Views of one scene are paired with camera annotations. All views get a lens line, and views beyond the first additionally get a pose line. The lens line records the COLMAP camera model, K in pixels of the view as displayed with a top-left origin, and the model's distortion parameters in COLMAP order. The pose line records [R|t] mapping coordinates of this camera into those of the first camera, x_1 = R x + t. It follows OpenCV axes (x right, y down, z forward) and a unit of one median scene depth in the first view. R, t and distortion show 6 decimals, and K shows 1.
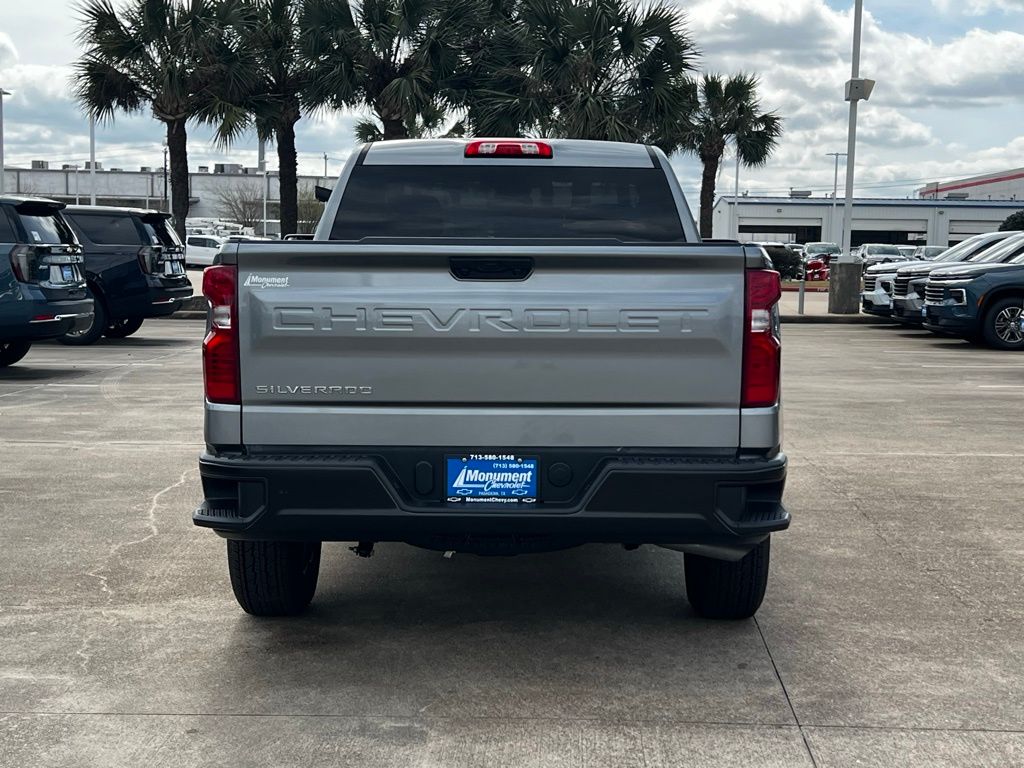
lens RADIAL K [[1517.5, 0, 510.5], [0, 1517.5, 382.1], [0, 0, 1]] dist [0.063994, 0.000000]
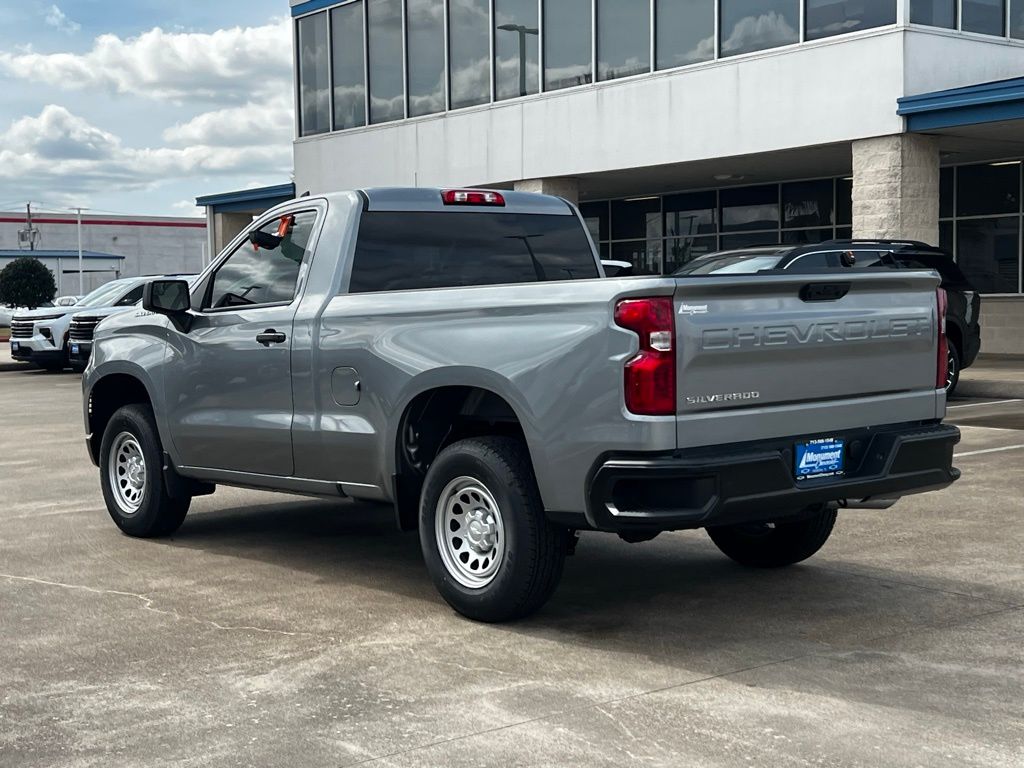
lens RADIAL K [[1517.5, 0, 511.5], [0, 1517.5, 388.4], [0, 0, 1]] dist [0.063994, 0.000000]
pose [[0.790735, -0.067983, 0.608372, -0.982774], [0.084123, 0.996453, 0.002010, -0.018551], [-0.606351, 0.049589, 0.793649, 0.146365]]
